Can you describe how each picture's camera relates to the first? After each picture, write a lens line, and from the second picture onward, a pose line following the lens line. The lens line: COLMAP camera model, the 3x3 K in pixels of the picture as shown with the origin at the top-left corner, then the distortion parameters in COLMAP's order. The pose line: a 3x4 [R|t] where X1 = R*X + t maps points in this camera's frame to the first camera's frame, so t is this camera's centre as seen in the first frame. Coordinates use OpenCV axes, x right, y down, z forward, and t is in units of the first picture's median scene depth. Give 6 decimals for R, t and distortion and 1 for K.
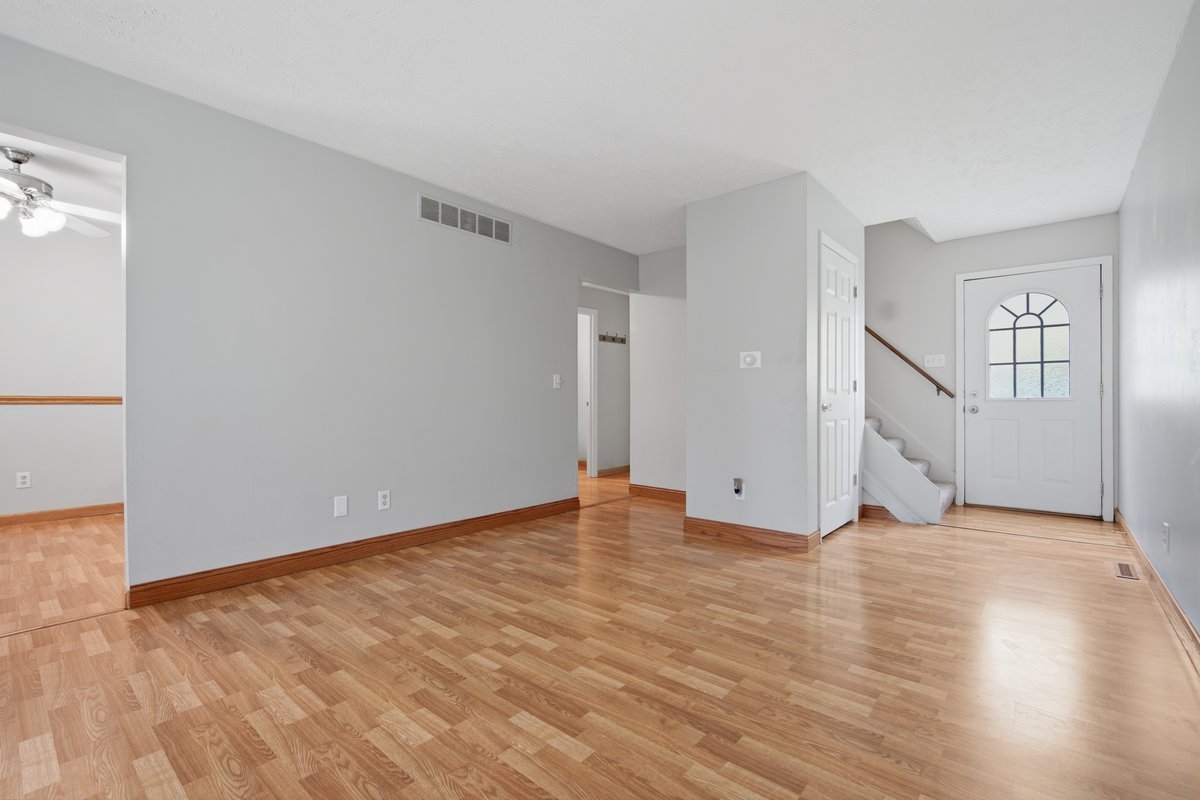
lens RADIAL K [[526.6, 0, 600.2], [0, 526.6, 403.2], [0, 0, 1]] dist [-0.009776, 0.000792]
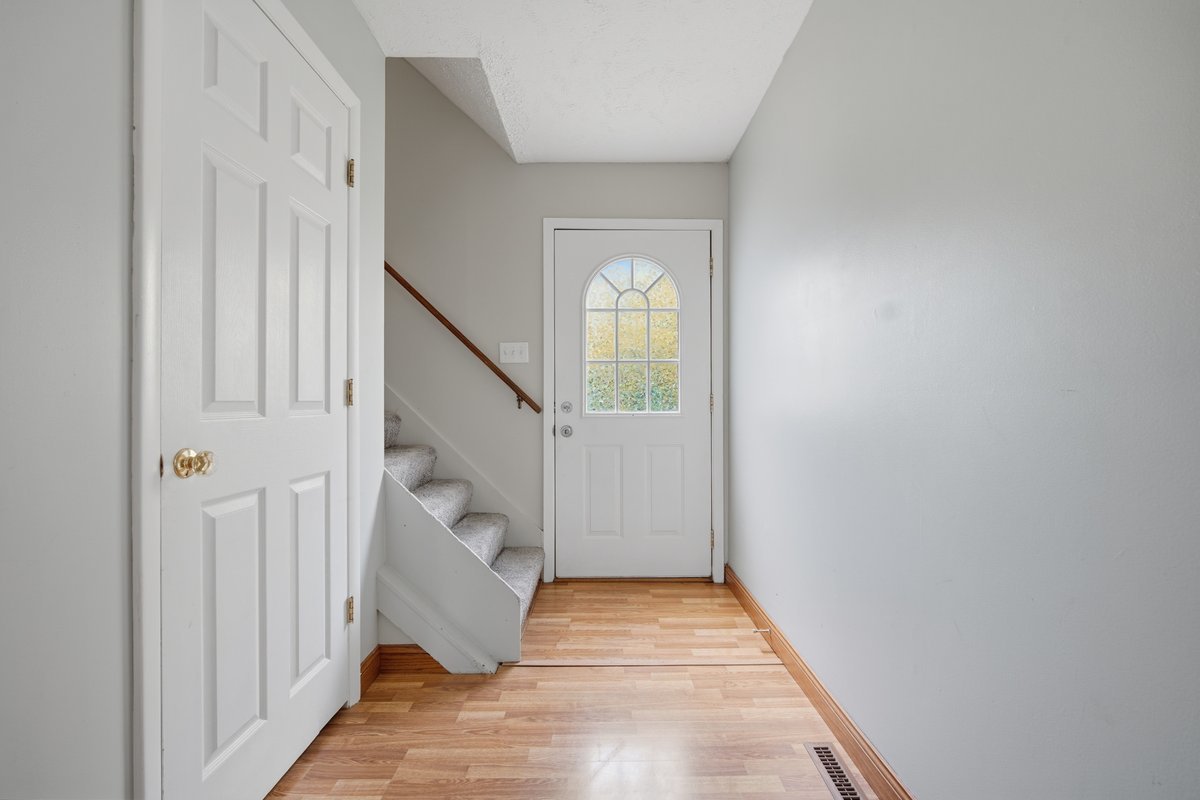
lens RADIAL K [[526.6, 0, 601.2], [0, 526.6, 401.7], [0, 0, 1]] dist [-0.009776, 0.000792]
pose [[0.754299, 0.004005, 0.656519, 0.339279], [0.000167, 0.999980, -0.006292, -0.020950], [-0.656531, 0.004856, 0.754283, 0.513334]]
